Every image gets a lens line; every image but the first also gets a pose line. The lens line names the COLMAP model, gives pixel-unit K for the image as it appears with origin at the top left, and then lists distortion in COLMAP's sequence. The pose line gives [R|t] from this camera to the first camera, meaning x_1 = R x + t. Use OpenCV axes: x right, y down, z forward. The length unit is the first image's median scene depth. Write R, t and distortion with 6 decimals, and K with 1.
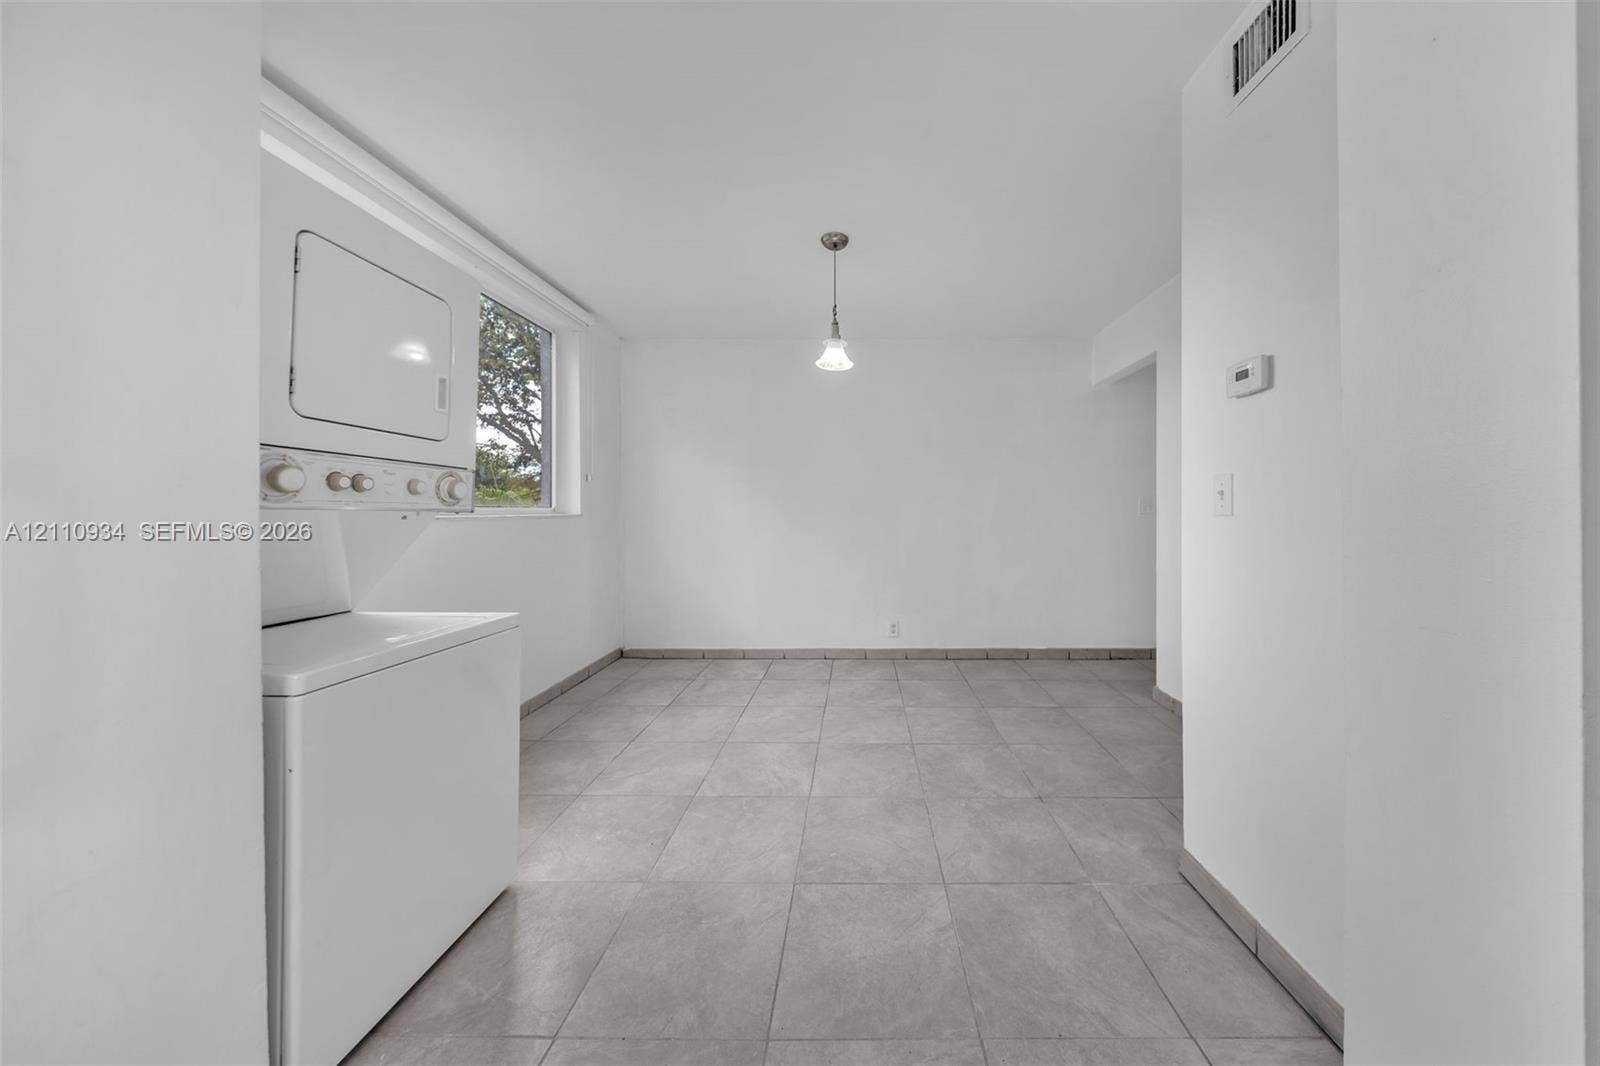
lens RADIAL K [[481.7, 0, 795.0], [0, 481.7, 517.6], [0, 0, 1]] dist [0.000113, -0.000035]
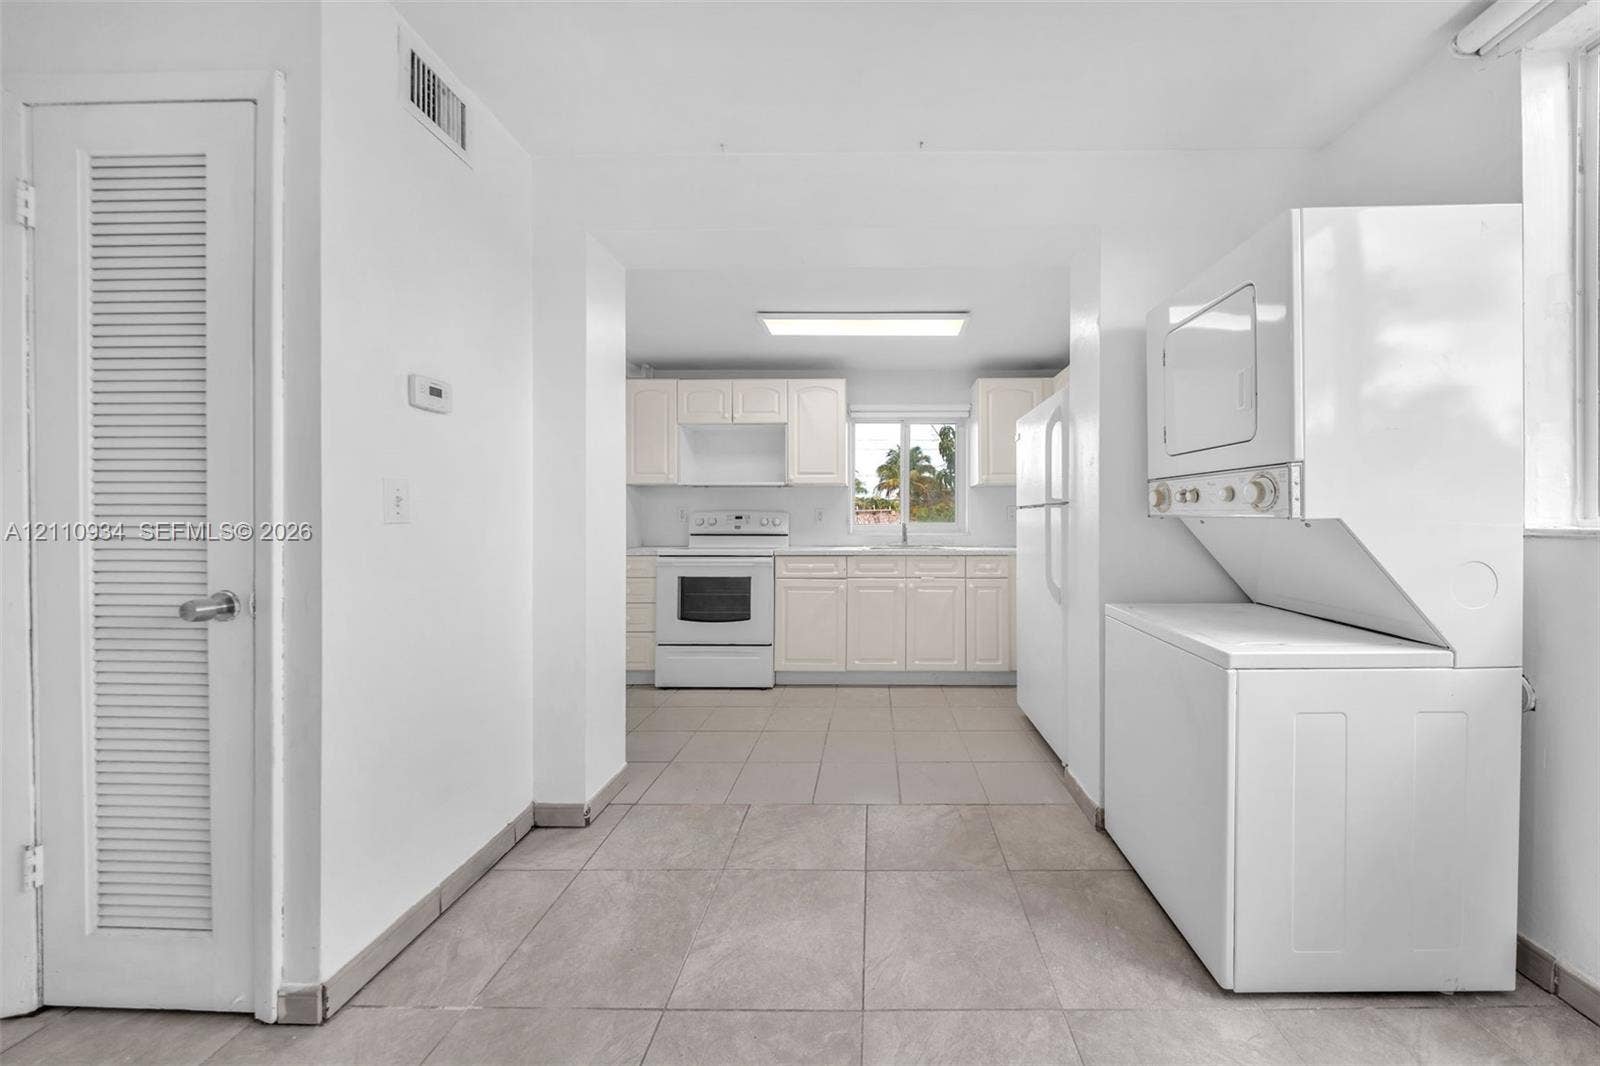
lens RADIAL K [[481.7, 0, 795.0], [0, 481.7, 517.6], [0, 0, 1]] dist [0.000113, -0.000035]
pose [[-0.999602, 0.002030, 0.028149, 0.096113], [0.002224, 0.999974, 0.006838, -0.021956], [-0.028135, 0.006898, -0.999580, 2.038882]]
